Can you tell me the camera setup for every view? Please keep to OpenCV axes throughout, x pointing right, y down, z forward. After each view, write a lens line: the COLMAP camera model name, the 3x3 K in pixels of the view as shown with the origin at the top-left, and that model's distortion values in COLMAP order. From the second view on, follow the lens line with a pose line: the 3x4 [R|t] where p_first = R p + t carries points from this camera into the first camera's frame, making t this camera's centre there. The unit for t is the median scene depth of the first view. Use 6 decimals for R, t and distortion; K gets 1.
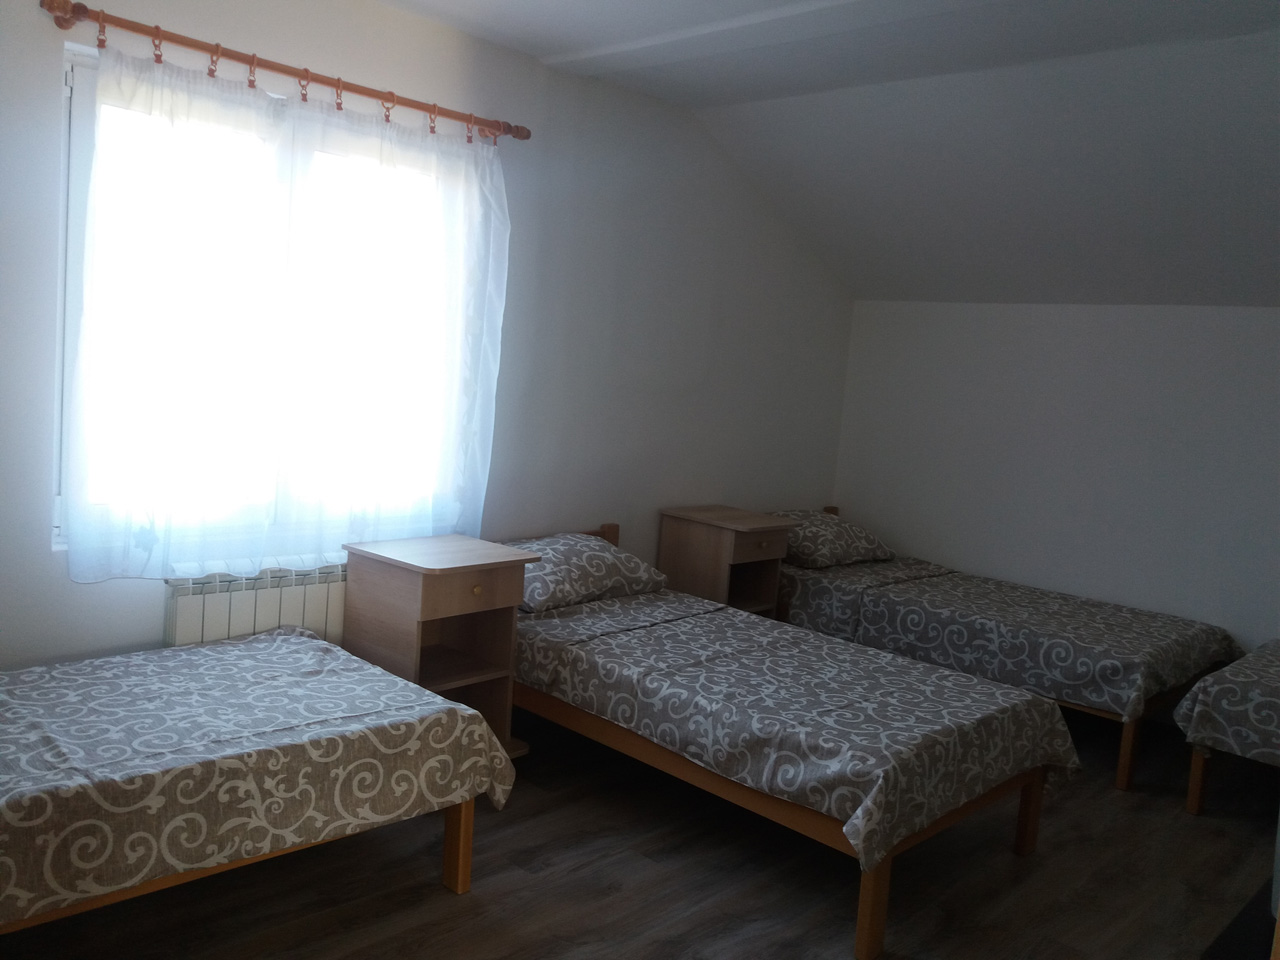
lens RADIAL K [[1045.4, 0, 640.7], [0, 1045.4, 480.3], [0, 0, 1]] dist [0.001878, -0.004267]
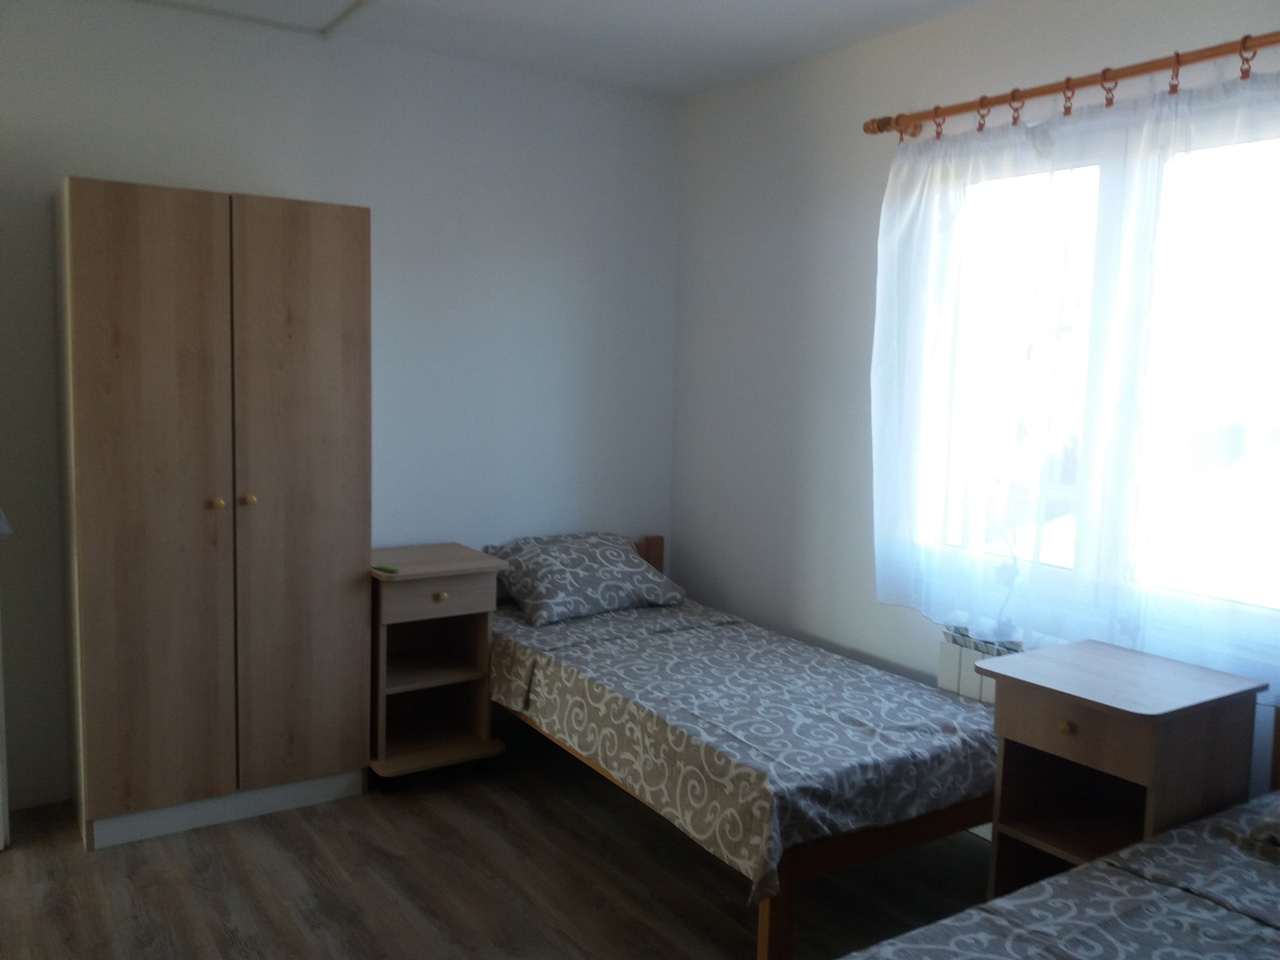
lens RADIAL K [[1045.4, 0, 640.8], [0, 1045.4, 475.7], [0, 0, 1]] dist [0.001878, -0.004267]
pose [[-0.201198, 0.024614, -0.979241, 0.738951], [-0.153477, 0.986545, 0.056332, -0.072422], [0.967452, 0.161624, -0.194714, 1.054873]]
